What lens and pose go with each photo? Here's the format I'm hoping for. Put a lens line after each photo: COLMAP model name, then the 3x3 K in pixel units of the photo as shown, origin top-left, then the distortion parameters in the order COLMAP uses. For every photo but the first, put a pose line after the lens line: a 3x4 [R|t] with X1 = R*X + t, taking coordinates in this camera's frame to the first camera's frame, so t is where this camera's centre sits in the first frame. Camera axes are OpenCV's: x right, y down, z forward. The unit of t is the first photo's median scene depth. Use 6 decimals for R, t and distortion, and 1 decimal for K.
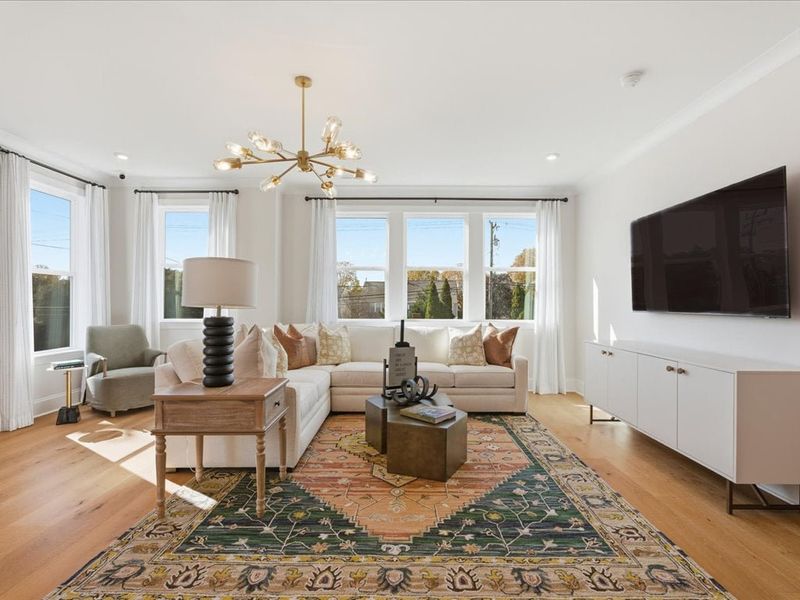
lens RADIAL K [[398.5, 0, 402.0], [0, 398.5, 302.7], [0, 0, 1]] dist [-0.003624, -0.000113]
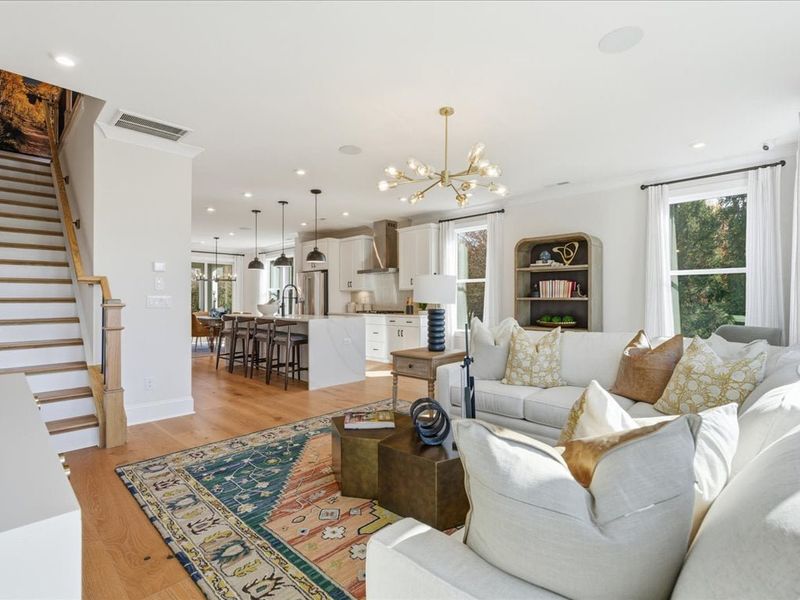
lens RADIAL K [[398.5, 0, 402.0], [0, 398.5, 302.7], [0, 0, 1]] dist [-0.003624, -0.000113]
pose [[-0.690982, 0.001972, -0.722869, 0.655147], [-0.000012, 0.999996, 0.002738, 0.005639], [0.722872, 0.001900, -0.690980, 1.638149]]
